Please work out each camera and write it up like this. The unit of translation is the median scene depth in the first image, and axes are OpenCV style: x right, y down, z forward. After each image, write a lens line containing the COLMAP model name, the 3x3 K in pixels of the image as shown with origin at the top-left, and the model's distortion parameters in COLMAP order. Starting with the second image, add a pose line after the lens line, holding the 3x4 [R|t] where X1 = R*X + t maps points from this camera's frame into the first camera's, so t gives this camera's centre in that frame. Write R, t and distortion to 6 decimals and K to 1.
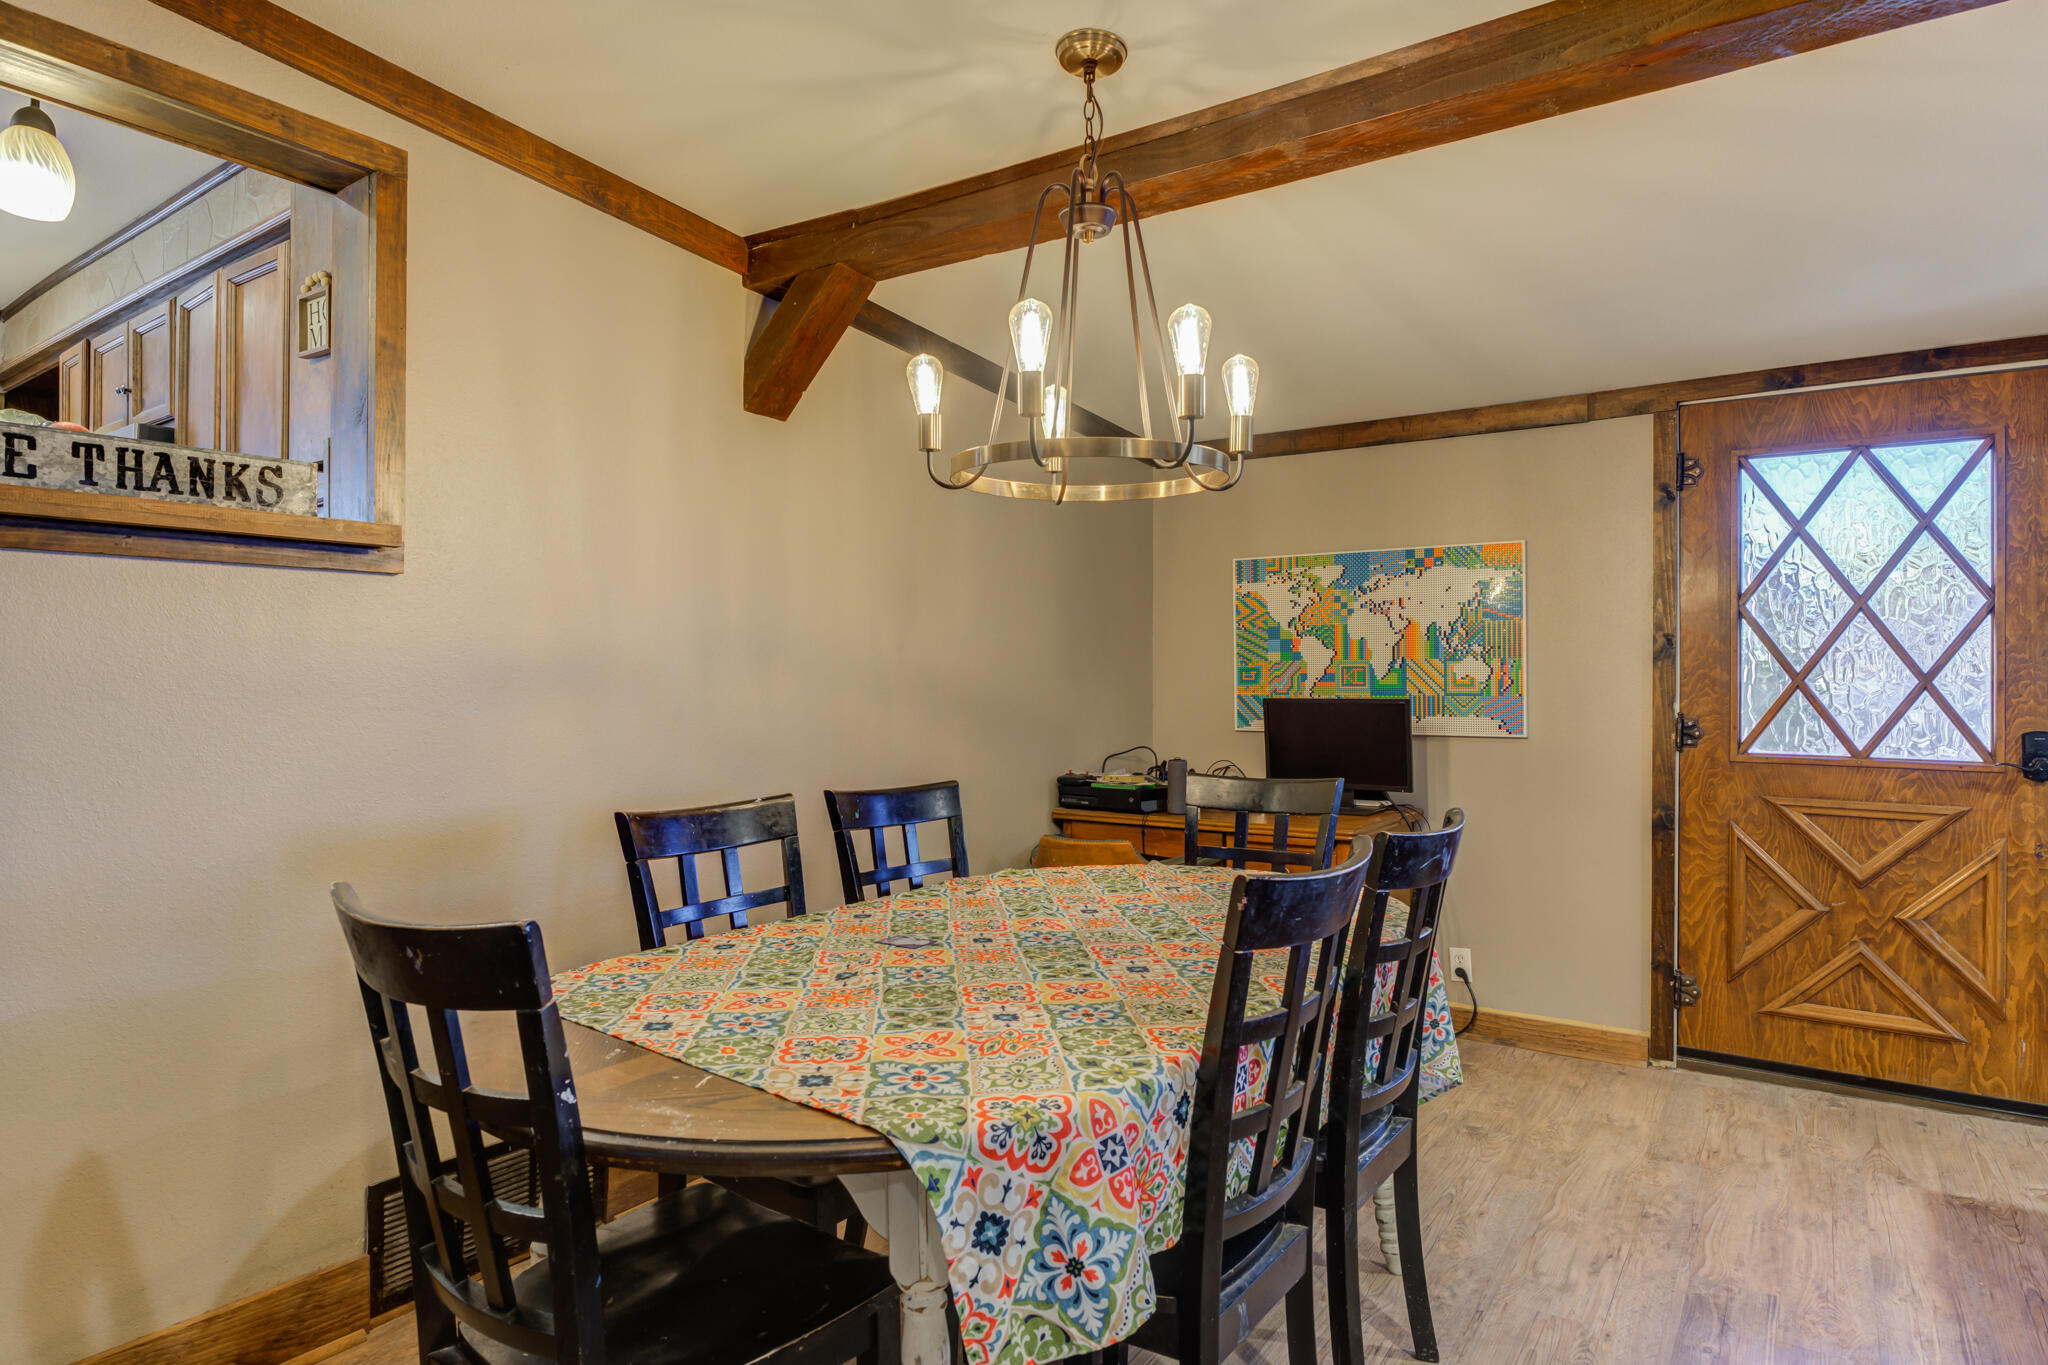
lens RADIAL K [[1145.8, 0, 1022.3], [0, 1145.8, 673.8], [0, 0, 1]] dist [-0.010696, -0.001134]
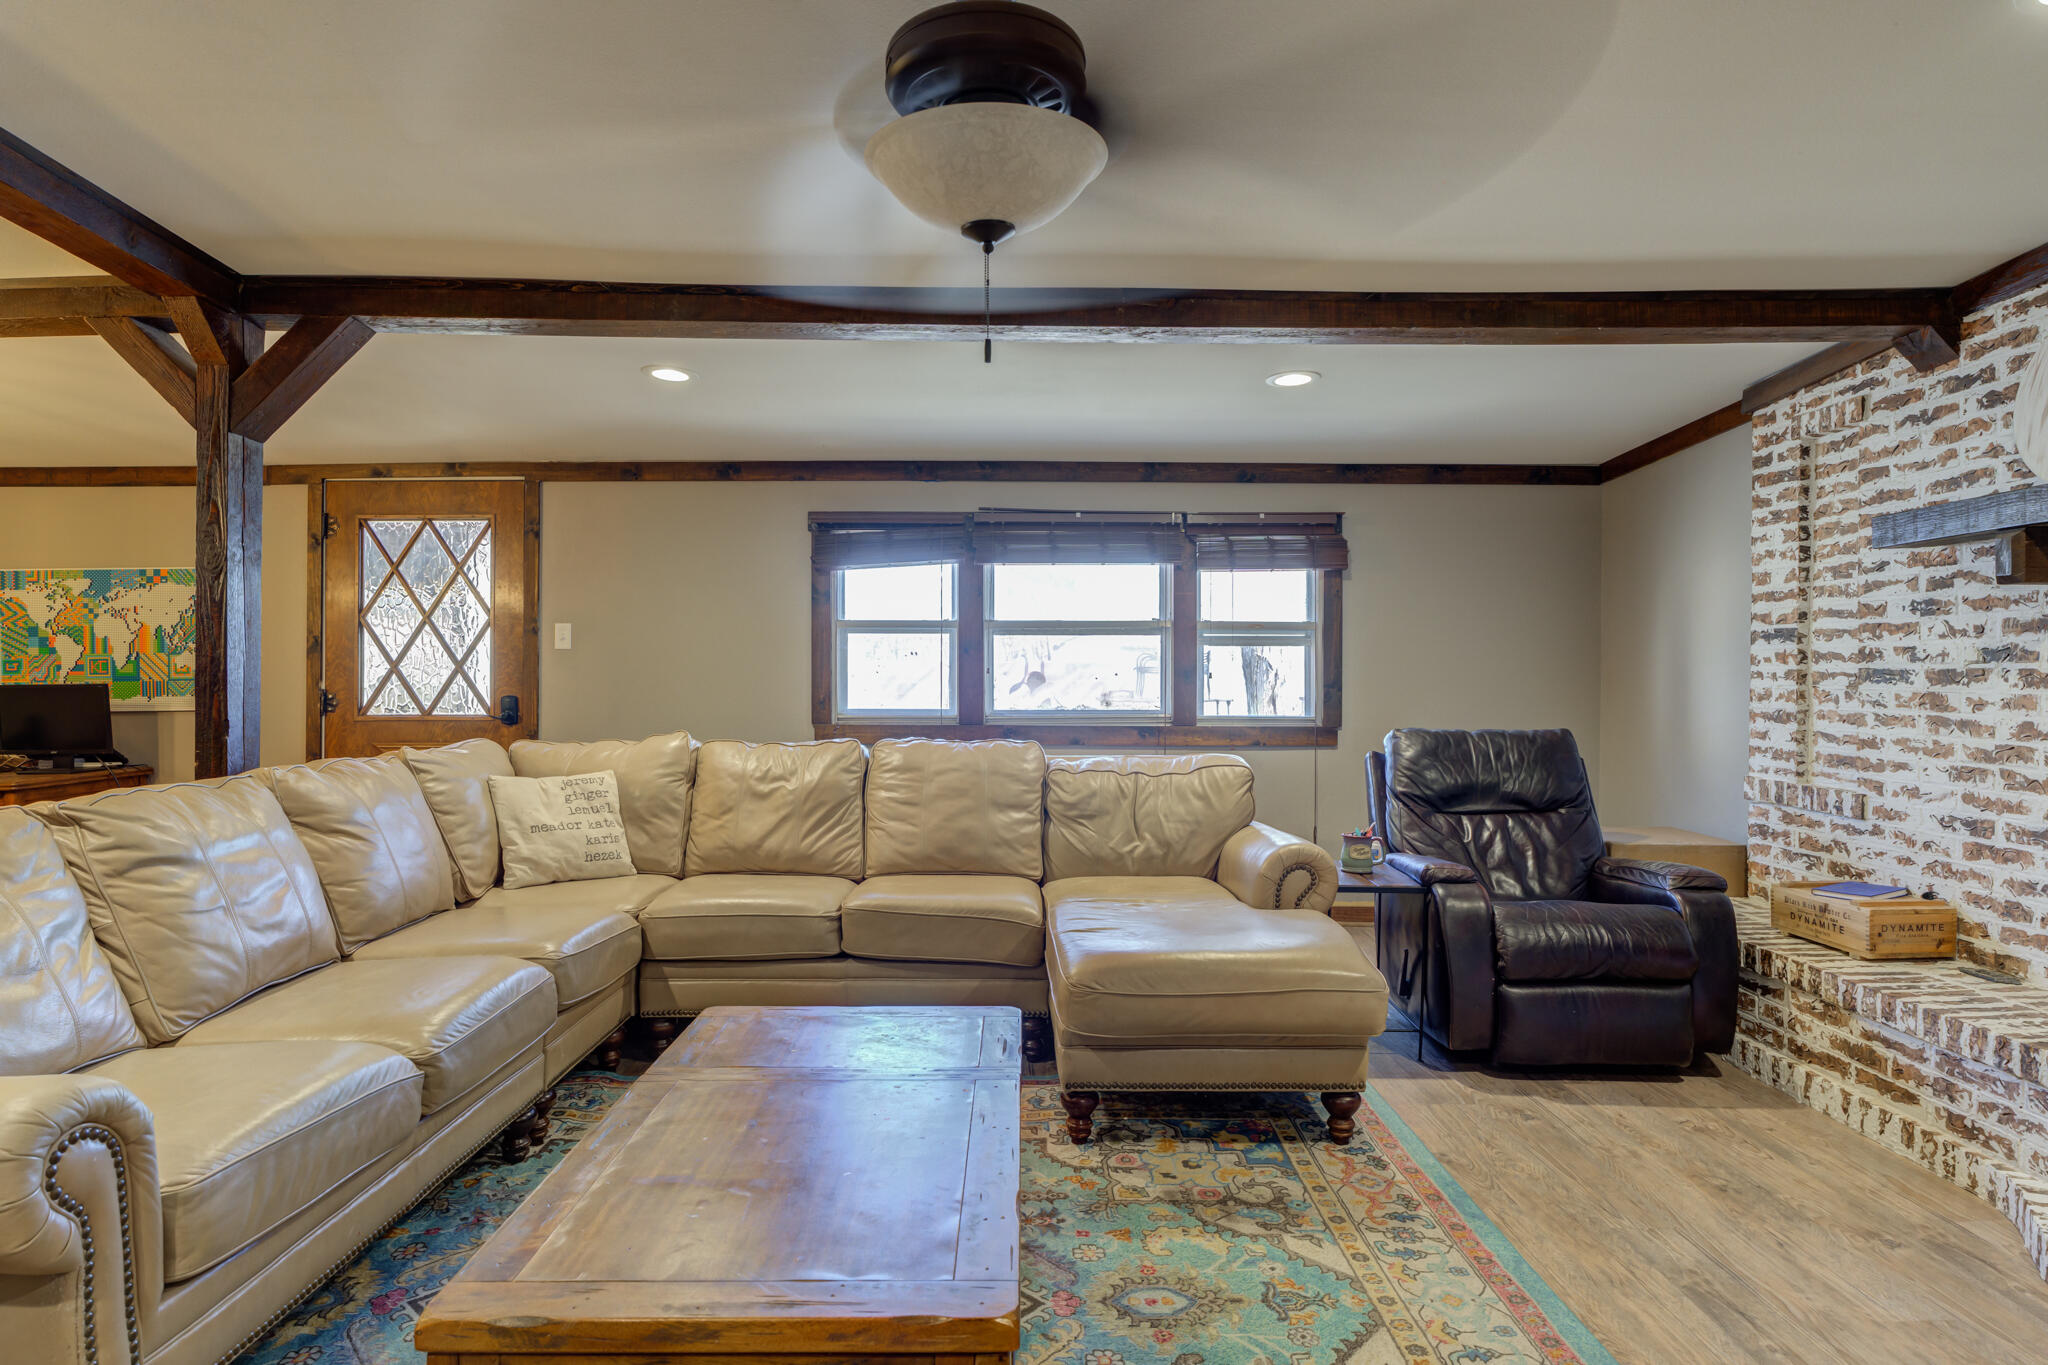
lens RADIAL K [[1145.8, 0, 1028.1], [0, 1145.8, 656.1], [0, 0, 1]] dist [-0.010696, -0.001134]
pose [[0.815861, -0.007377, 0.578202, 0.415338], [0.007867, 0.999968, 0.001658, -0.003634], [-0.578195, 0.003197, 0.815892, -0.649020]]
